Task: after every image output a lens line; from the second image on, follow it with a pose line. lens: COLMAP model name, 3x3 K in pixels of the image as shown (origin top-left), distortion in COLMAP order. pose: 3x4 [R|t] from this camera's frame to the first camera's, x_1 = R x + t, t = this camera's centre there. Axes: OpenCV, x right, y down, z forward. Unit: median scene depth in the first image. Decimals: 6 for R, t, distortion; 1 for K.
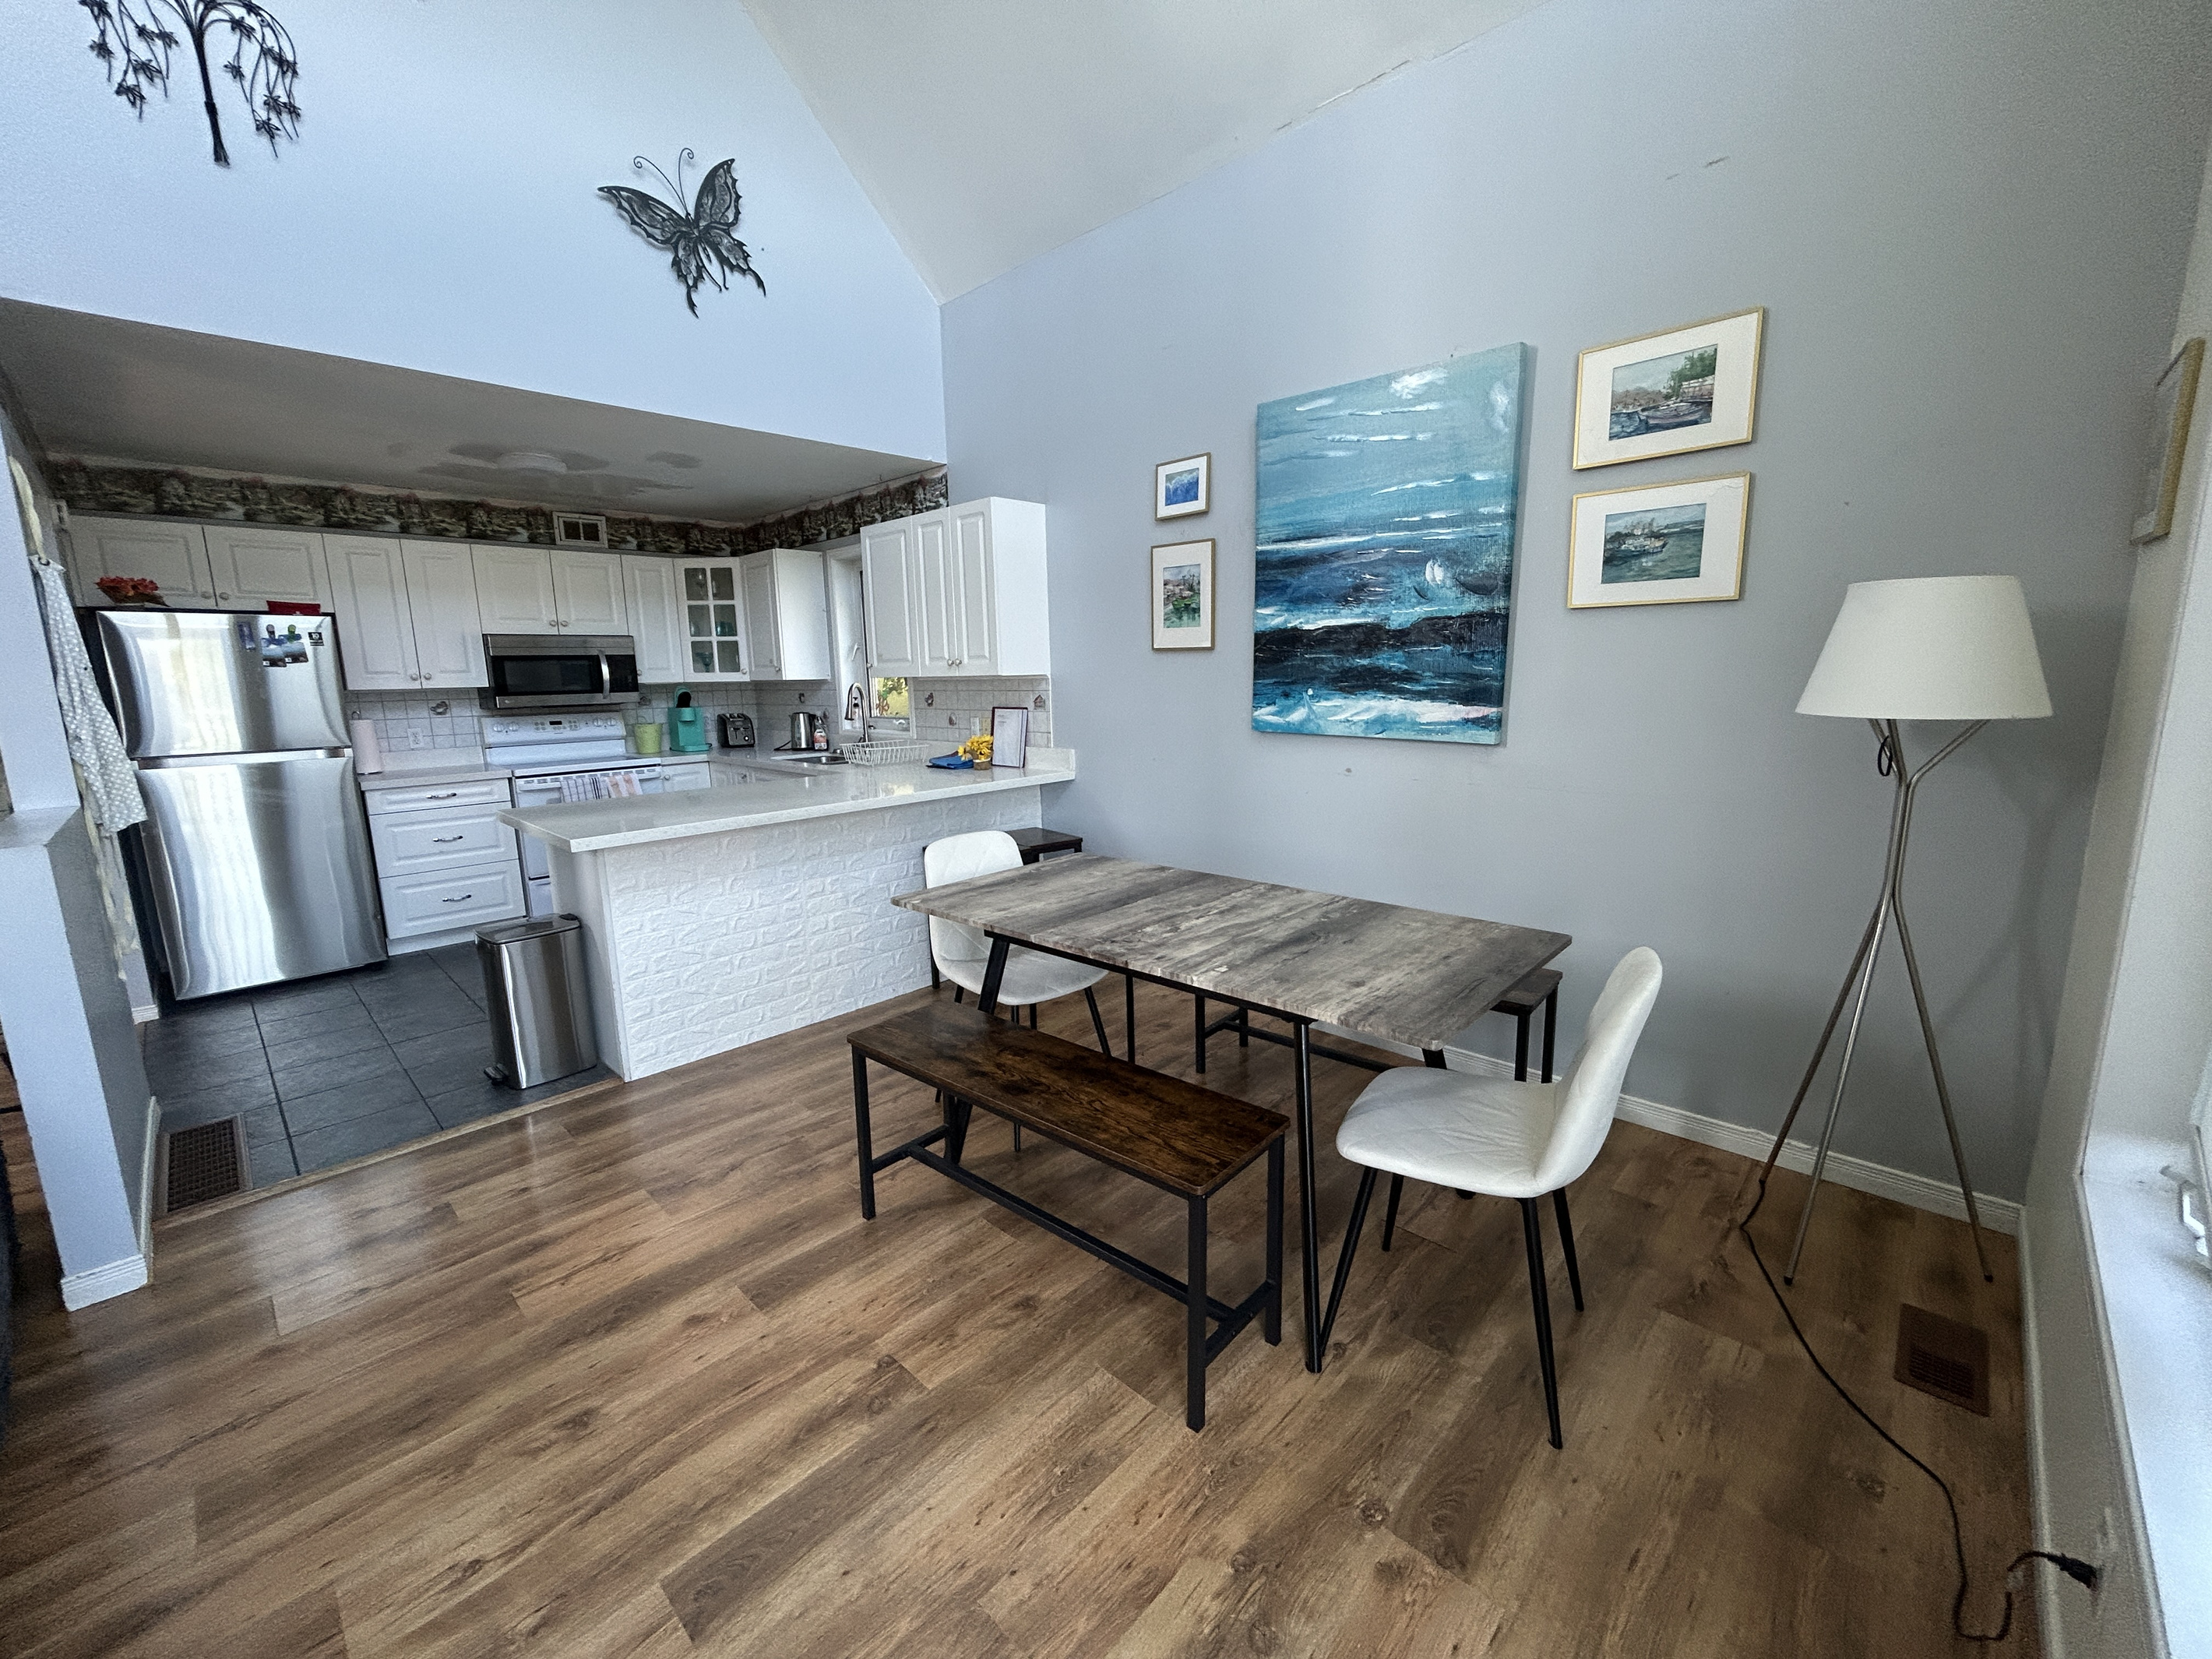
lens RADIAL K [[893.7, 0, 1097.9], [0, 893.7, 824.8], [0, 0, 1]] dist [-0.001886, 0.001364]
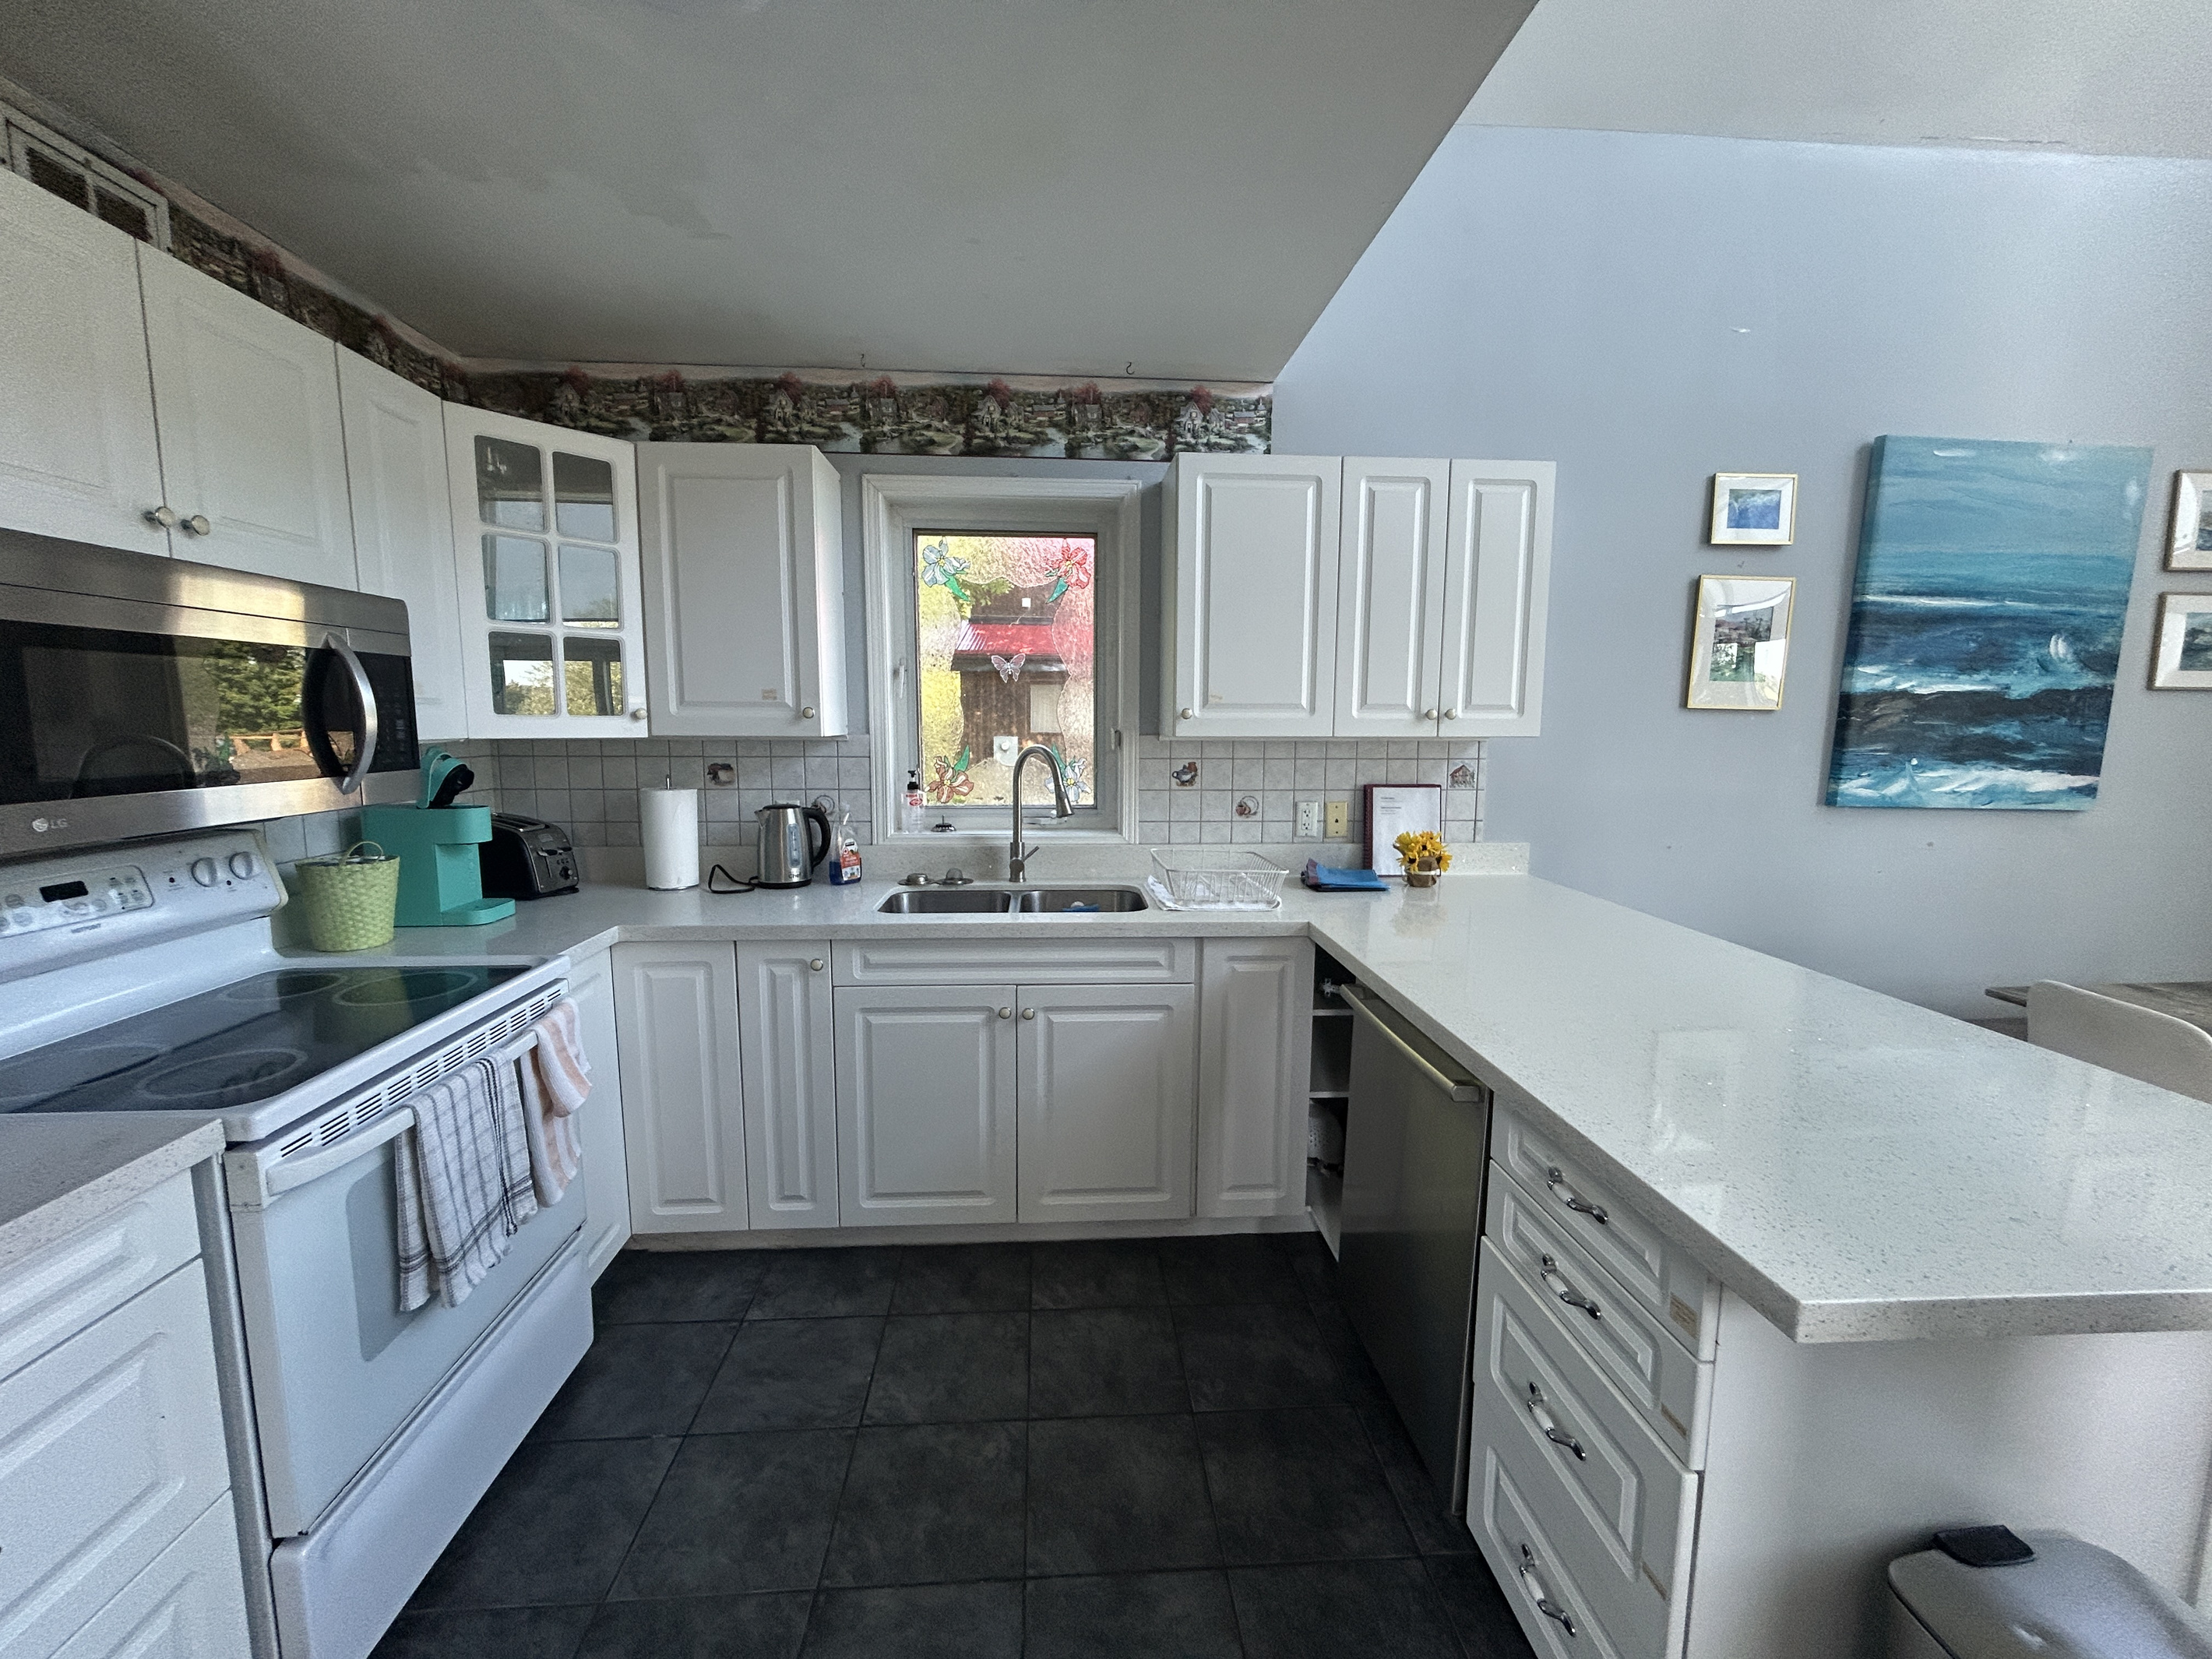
lens RADIAL K [[893.7, 0, 1100.4], [0, 893.7, 829.4], [0, 0, 1]] dist [-0.001886, 0.001364]
pose [[0.670758, -0.067857, 0.738566, -0.782238], [0.107547, 0.994180, -0.006332, -0.128497], [-0.733837, 0.083678, 0.674152, 0.784822]]
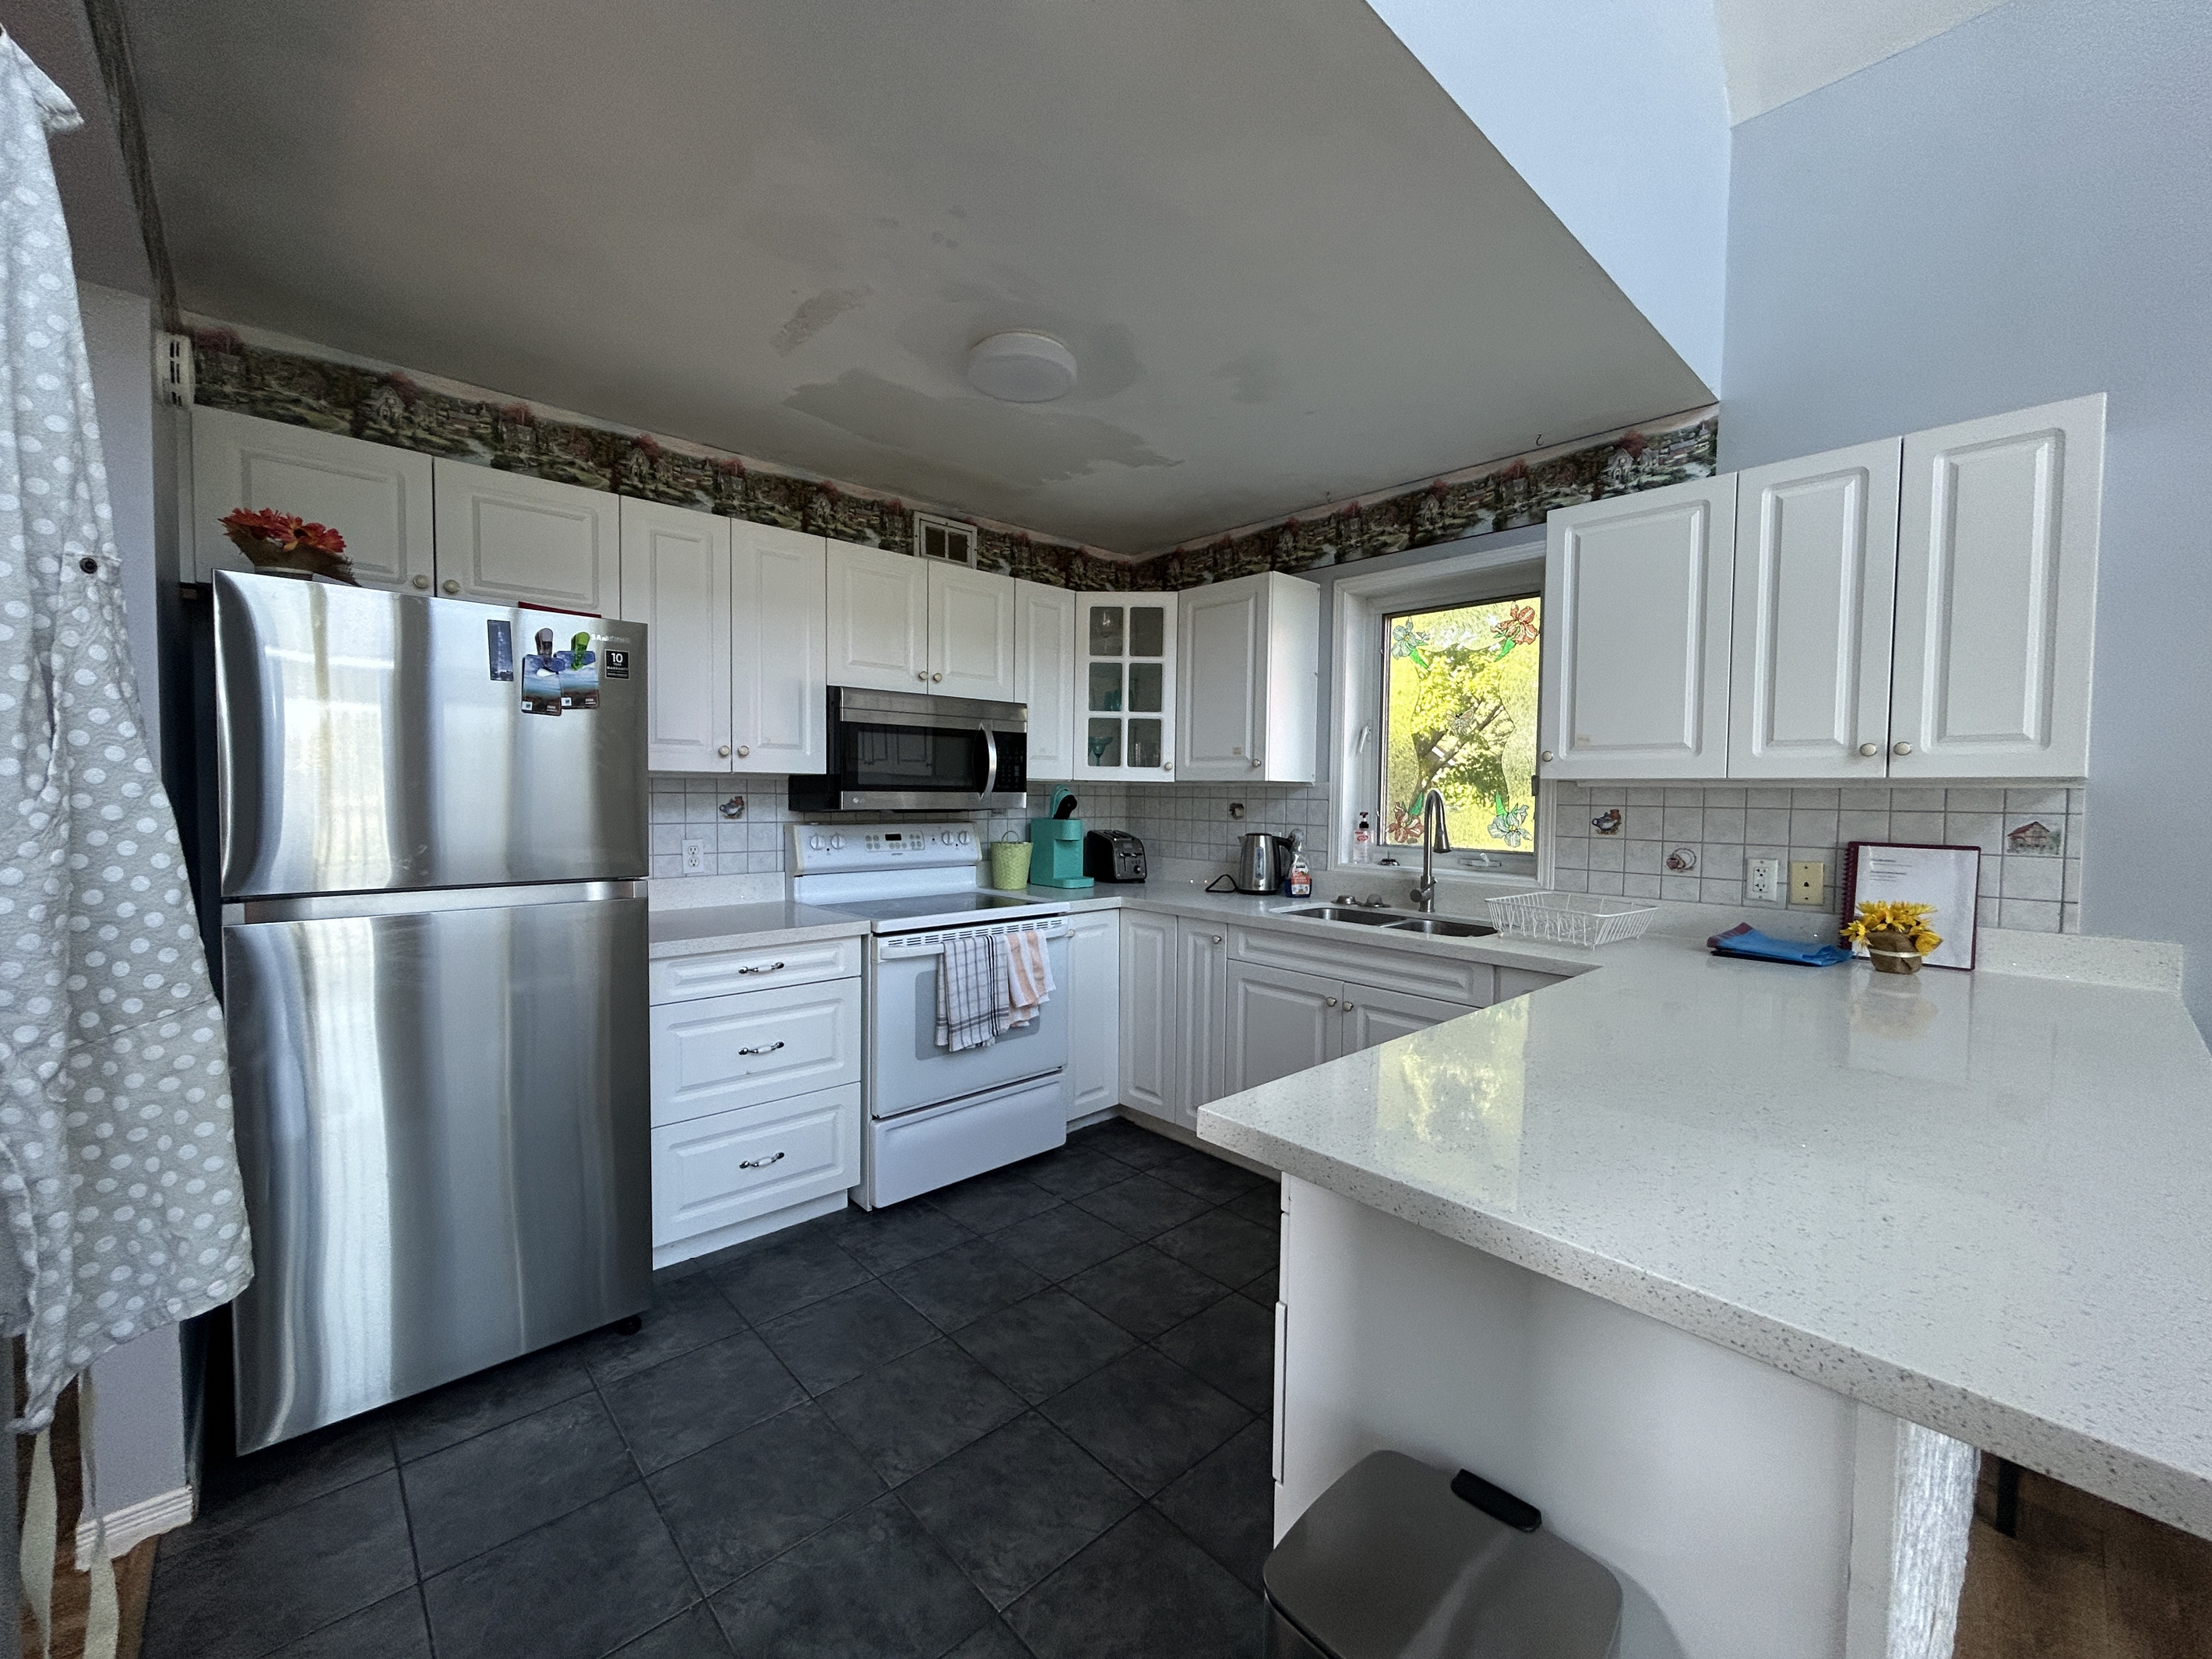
lens RADIAL K [[893.7, 0, 1099.0], [0, 893.7, 826.4], [0, 0, 1]] dist [-0.001886, 0.001364]
pose [[0.997783, 0.035276, -0.056426, -0.565759], [-0.042356, 0.990654, -0.129655, -0.062592], [0.051325, 0.131757, 0.989952, 0.520746]]
